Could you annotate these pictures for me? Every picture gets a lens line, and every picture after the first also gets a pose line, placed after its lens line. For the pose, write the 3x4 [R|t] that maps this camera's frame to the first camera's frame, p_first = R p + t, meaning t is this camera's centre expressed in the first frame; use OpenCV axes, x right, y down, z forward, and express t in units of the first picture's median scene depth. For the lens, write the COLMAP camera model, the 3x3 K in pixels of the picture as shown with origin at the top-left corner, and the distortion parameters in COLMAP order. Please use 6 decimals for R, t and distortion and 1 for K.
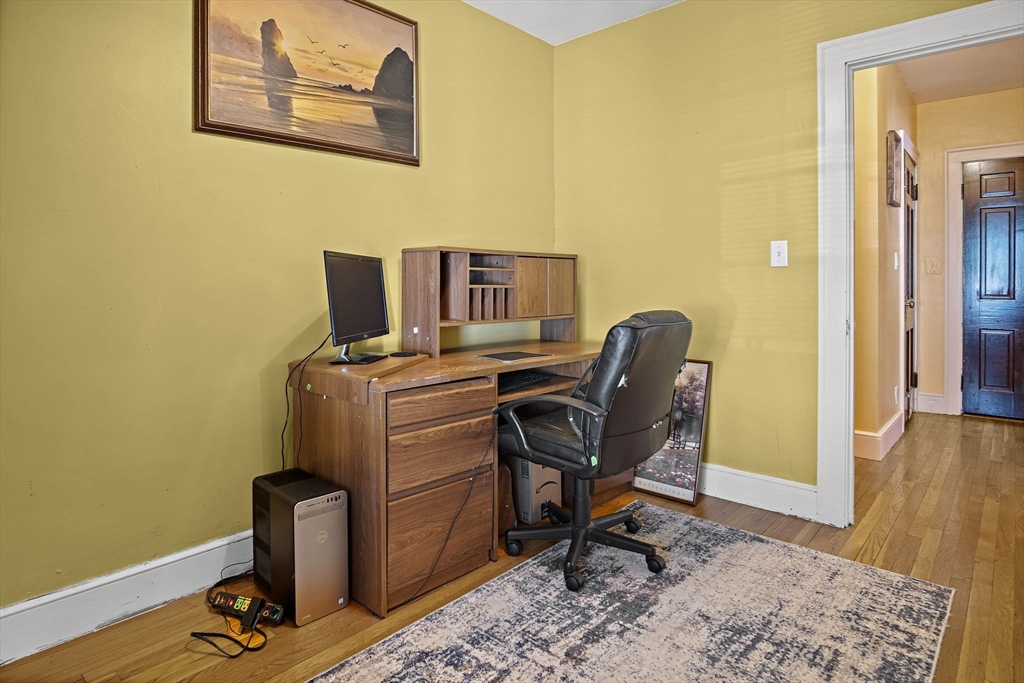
lens RADIAL K [[582.0, 0, 511.7], [0, 582.0, 281.9], [0, 0, 1]] dist [-0.003743, -0.000594]
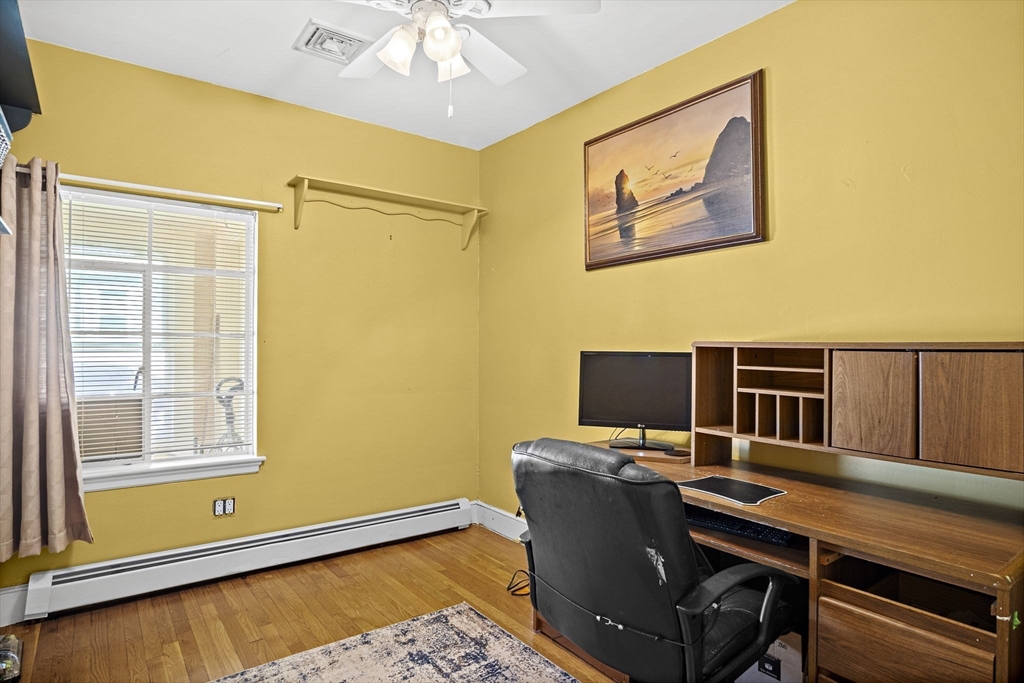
lens RADIAL K [[582.0, 0, 512.1], [0, 582.0, 344.4], [0, 0, 1]] dist [-0.003743, -0.000594]
pose [[-0.200971, 0.005290, -0.979583, 0.858043], [-0.000338, 0.999985, 0.005470, -0.065684], [0.979597, 0.001431, -0.200966, 0.961627]]
